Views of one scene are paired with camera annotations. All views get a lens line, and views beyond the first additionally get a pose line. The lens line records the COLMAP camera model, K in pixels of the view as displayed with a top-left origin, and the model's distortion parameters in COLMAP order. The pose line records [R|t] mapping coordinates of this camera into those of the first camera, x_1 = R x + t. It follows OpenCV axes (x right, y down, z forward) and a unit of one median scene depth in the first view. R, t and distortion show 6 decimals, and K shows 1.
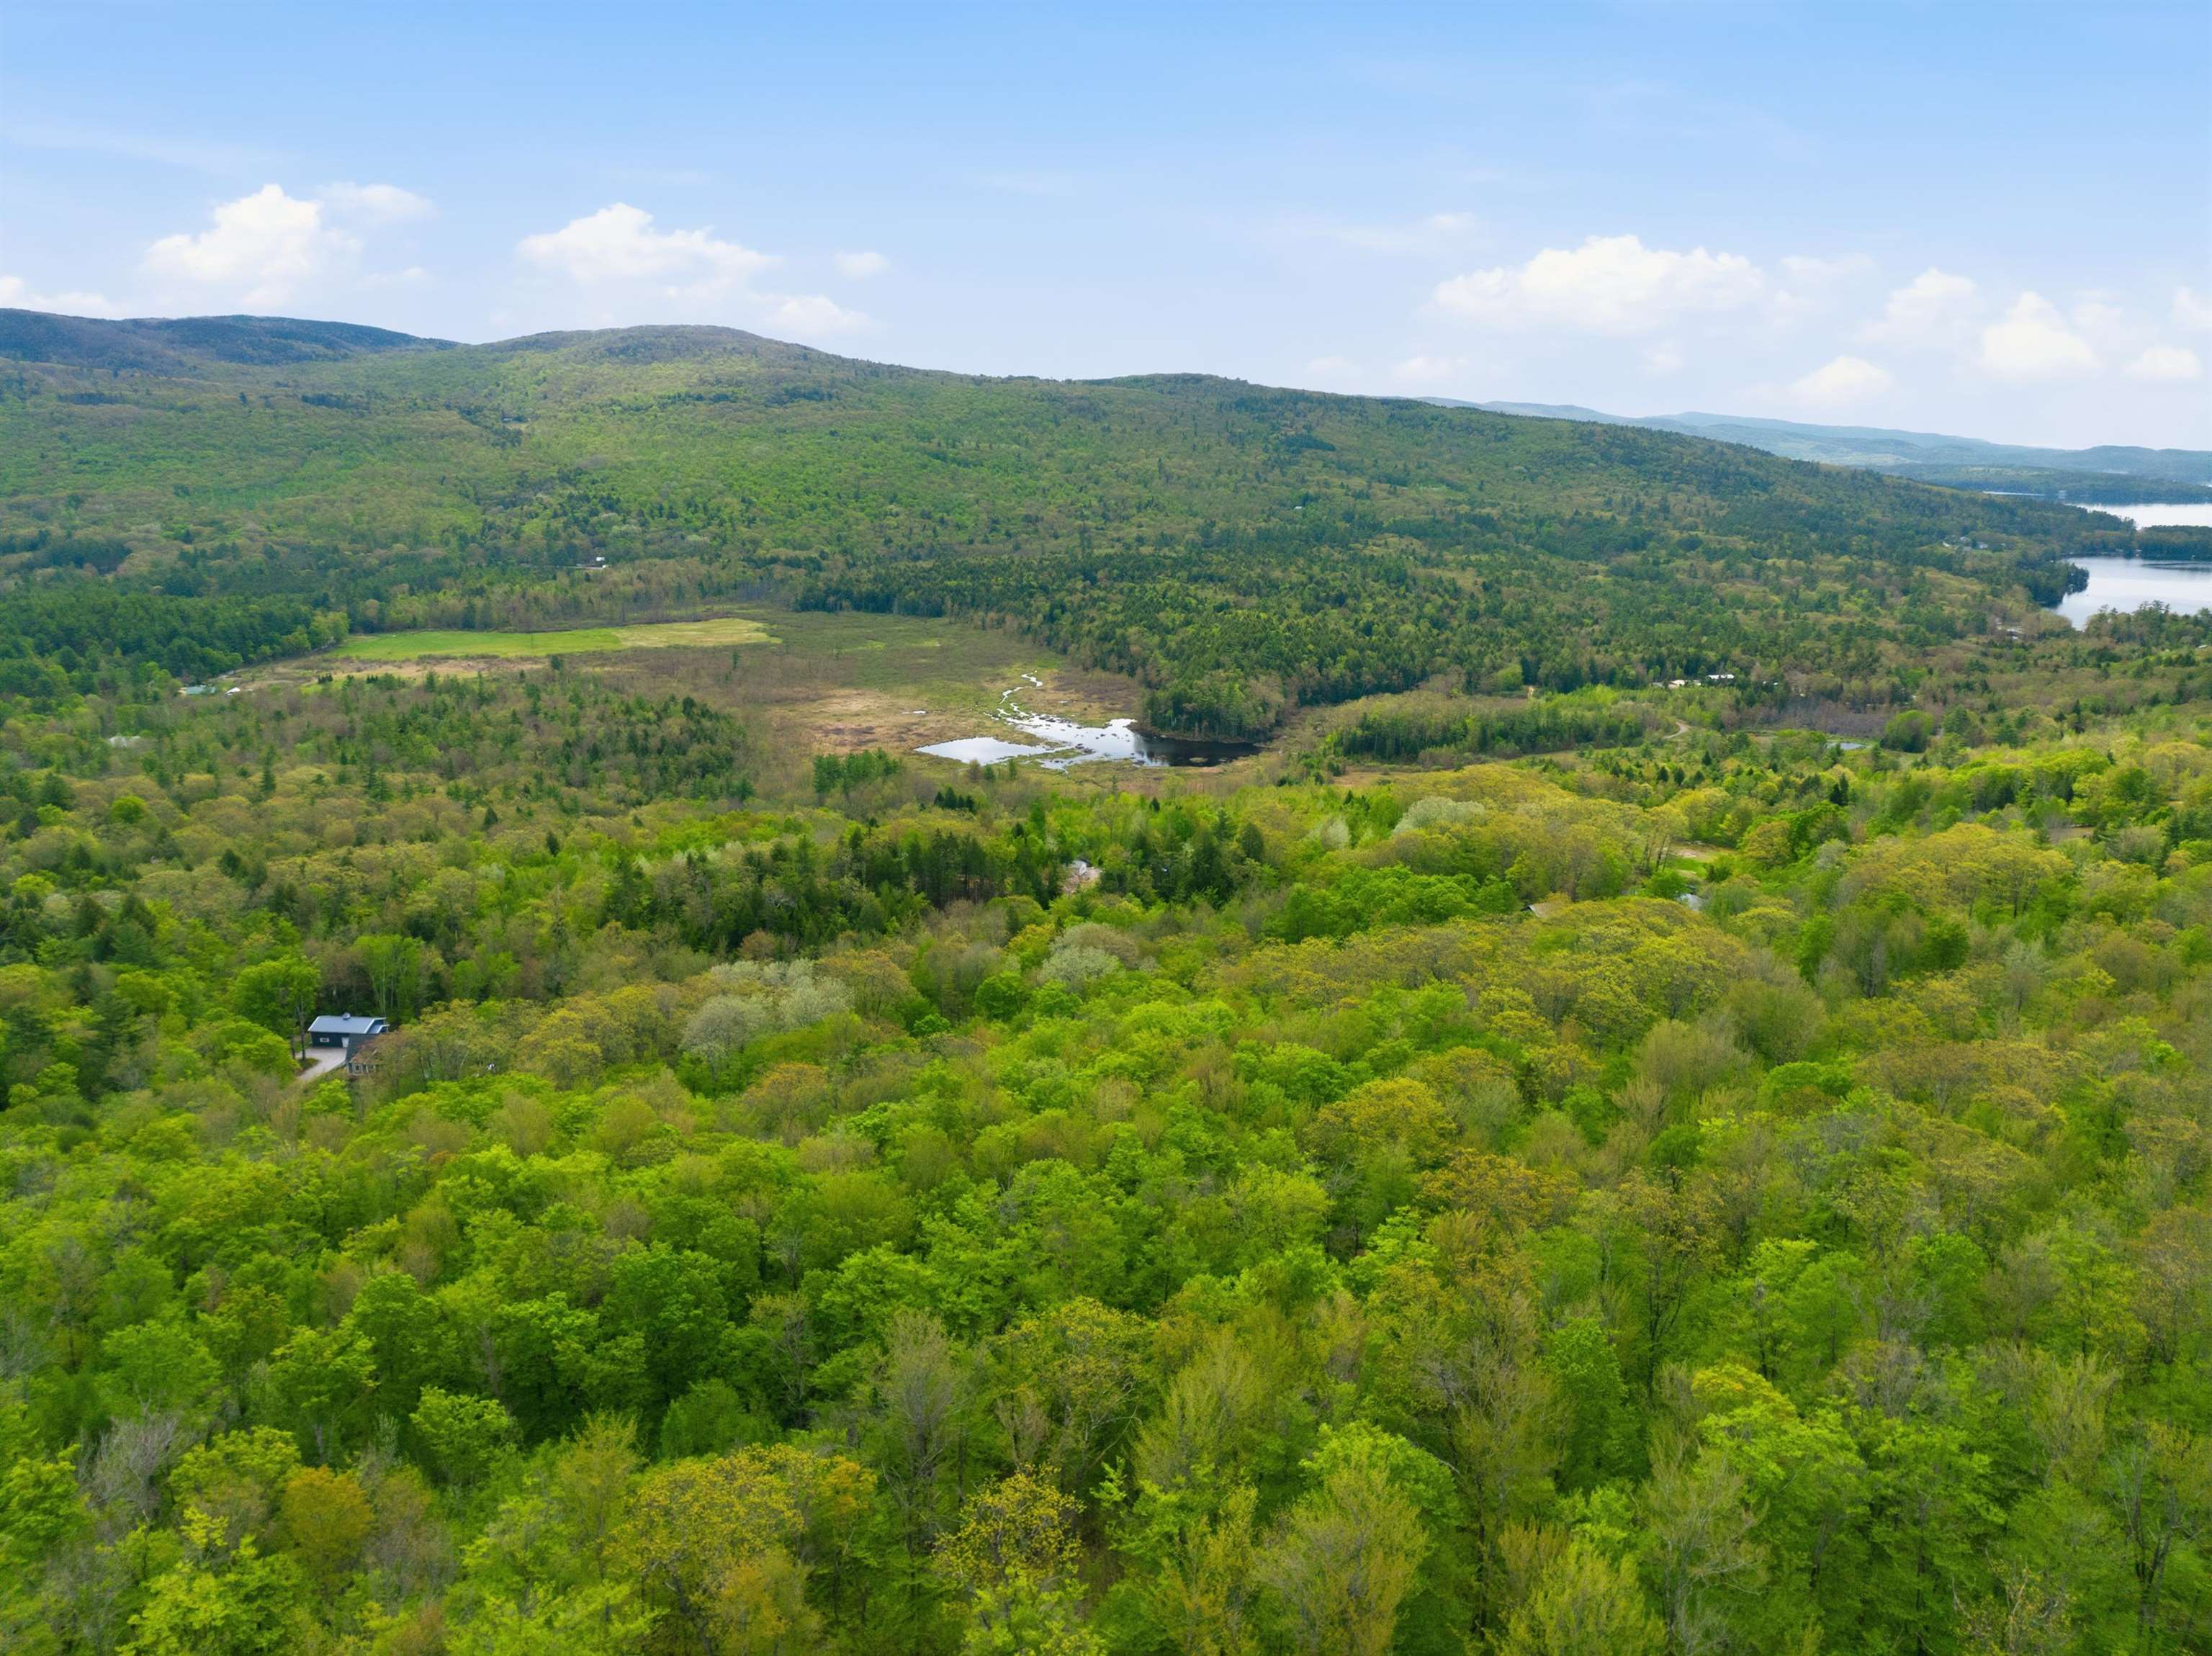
lens RADIAL K [[1557.6, 0, 1121.3], [0, 1557.6, 835.0], [0, 0, 1]] dist [-0.047345, 0.006025]
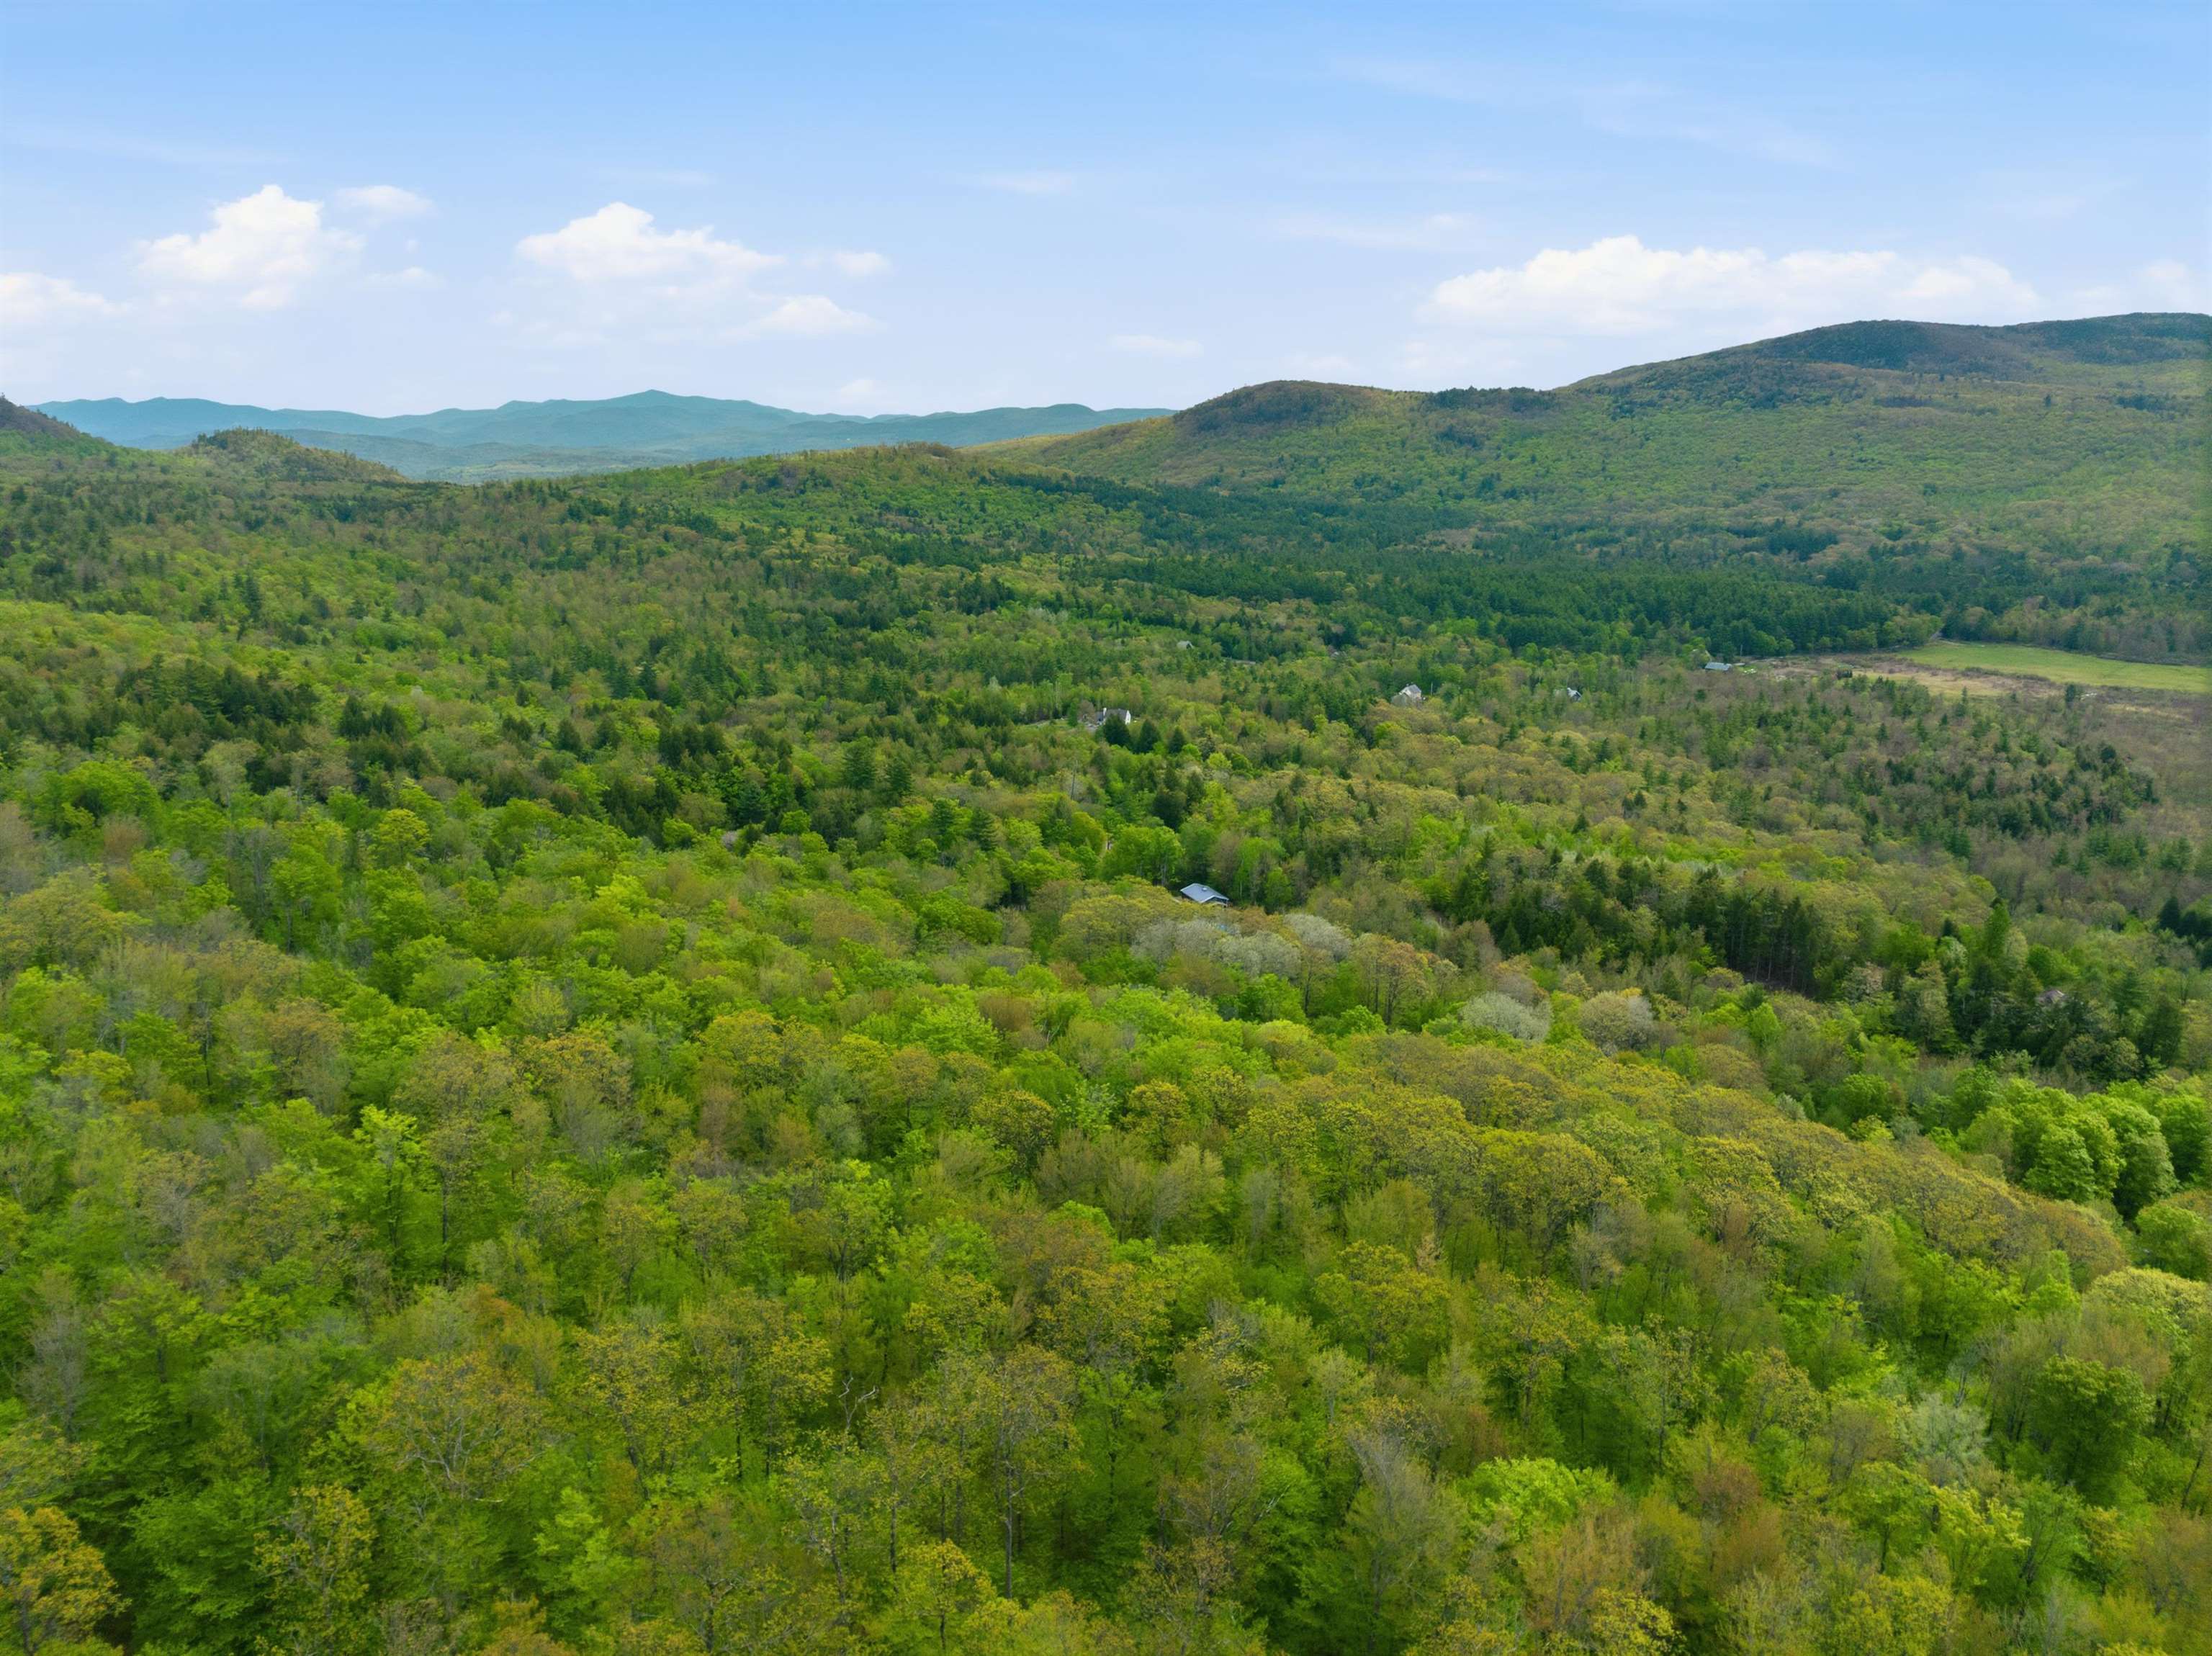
lens RADIAL K [[1557.6, 0, 1102.2], [0, 1557.6, 826.8], [0, 0, 1]] dist [-0.047345, 0.006025]
pose [[0.420954, 0.212581, -0.881820, 0.148369], [-0.217666, 0.967420, 0.129309, -0.020274], [0.880579, 0.137509, 0.453511, 0.078824]]
